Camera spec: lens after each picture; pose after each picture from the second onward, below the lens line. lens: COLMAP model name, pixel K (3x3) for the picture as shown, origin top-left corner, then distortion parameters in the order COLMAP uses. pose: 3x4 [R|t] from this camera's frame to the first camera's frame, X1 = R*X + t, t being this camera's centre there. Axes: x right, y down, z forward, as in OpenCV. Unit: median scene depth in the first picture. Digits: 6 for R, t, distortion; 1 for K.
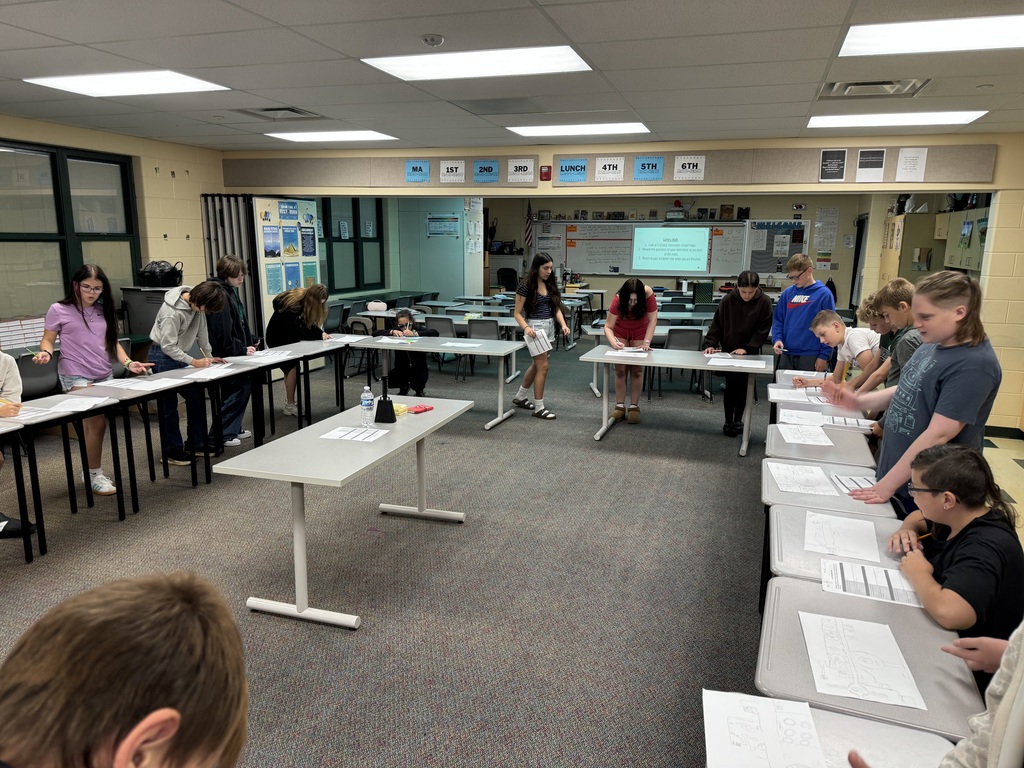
lens RADIAL K [[729.8, 0, 512.1], [0, 729.8, 382.9], [0, 0, 1]] dist [0.070207, -0.082537]
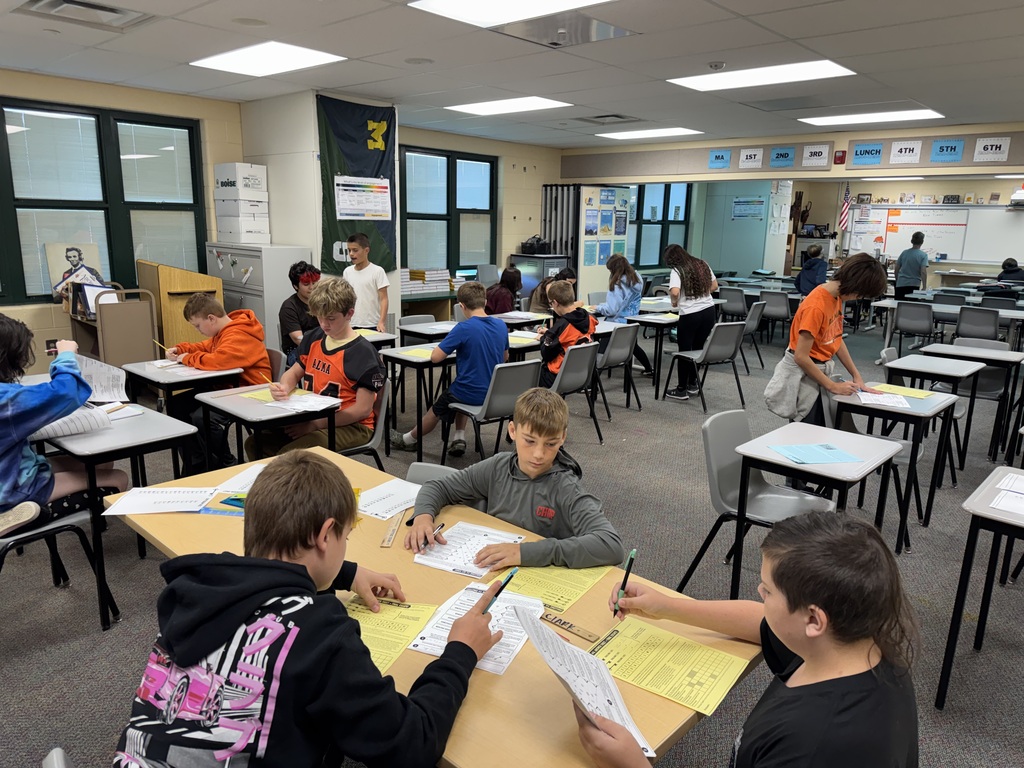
lens RADIAL K [[729.8, 0, 492.0], [0, 729.8, 412.1], [0, 0, 1]] dist [0.070207, -0.082537]
pose [[0.901388, 0.115410, -0.417349, 0.075098], [-0.093185, 0.992945, 0.073321, 0.050442], [0.422867, -0.027200, 0.905784, -0.198849]]
